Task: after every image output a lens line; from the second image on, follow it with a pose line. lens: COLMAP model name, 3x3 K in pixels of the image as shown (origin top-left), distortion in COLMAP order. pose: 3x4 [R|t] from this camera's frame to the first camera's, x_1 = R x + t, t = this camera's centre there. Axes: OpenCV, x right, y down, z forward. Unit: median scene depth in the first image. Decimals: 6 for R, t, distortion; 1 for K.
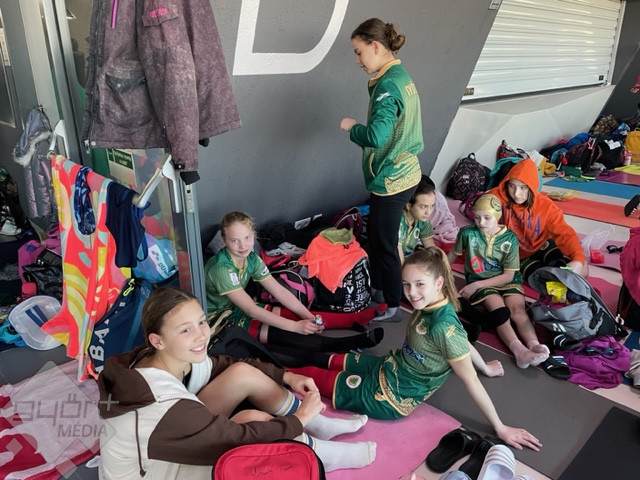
lens RADIAL K [[480.0, 0, 320.0], [0, 480.0, 240.0], [0, 0, 1]] dist [0.003540, -0.001588]
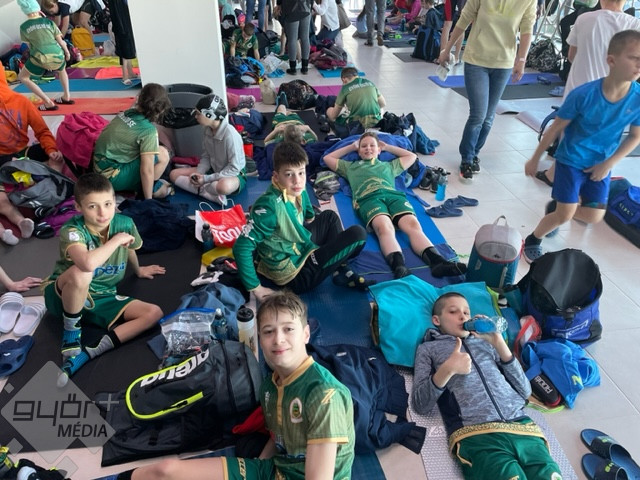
lens RADIAL K [[481.7, 0, 320.0], [0, 481.7, 240.0], [0, 0, 1]] dist [0.002136, -0.002476]
pose [[0.600793, -0.412551, 0.684726, 0.022828], [0.271809, 0.910934, 0.310352, 0.076596], [-0.751777, -0.000343, 0.659418, -0.450431]]
